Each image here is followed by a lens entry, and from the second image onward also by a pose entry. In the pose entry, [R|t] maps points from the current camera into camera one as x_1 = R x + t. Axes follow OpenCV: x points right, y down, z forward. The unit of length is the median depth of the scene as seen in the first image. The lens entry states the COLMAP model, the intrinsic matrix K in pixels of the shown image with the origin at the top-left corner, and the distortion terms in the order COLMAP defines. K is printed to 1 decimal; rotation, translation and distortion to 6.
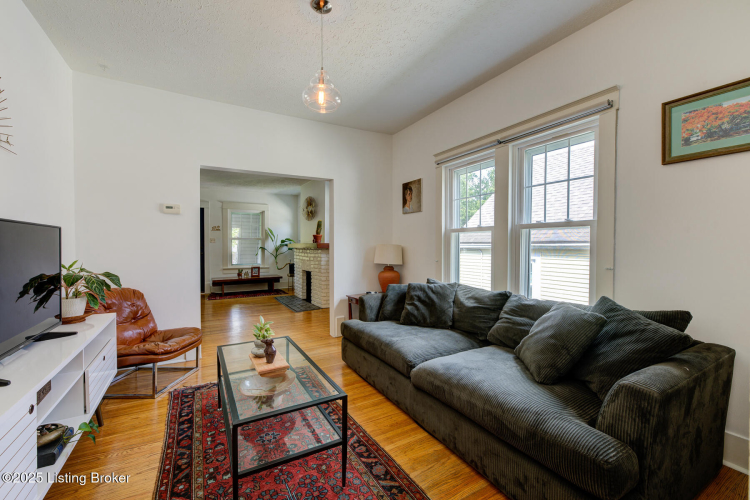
lens RADIAL K [[309.8, 0, 375.0], [0, 309.8, 250.0], [0, 0, 1]] dist [-0.000010, 0.000136]
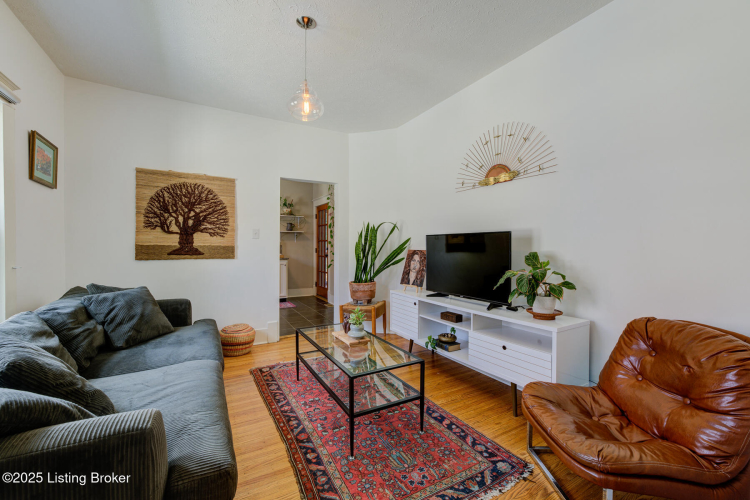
lens RADIAL K [[309.8, 0, 375.0], [0, 309.8, 250.0], [0, 0, 1]] dist [-0.000010, 0.000136]
pose [[-0.999958, -0.002371, 0.008871, -0.420440], [-0.002149, 0.999686, 0.024956, -0.023369], [-0.008927, 0.024936, -0.999649, 2.080599]]
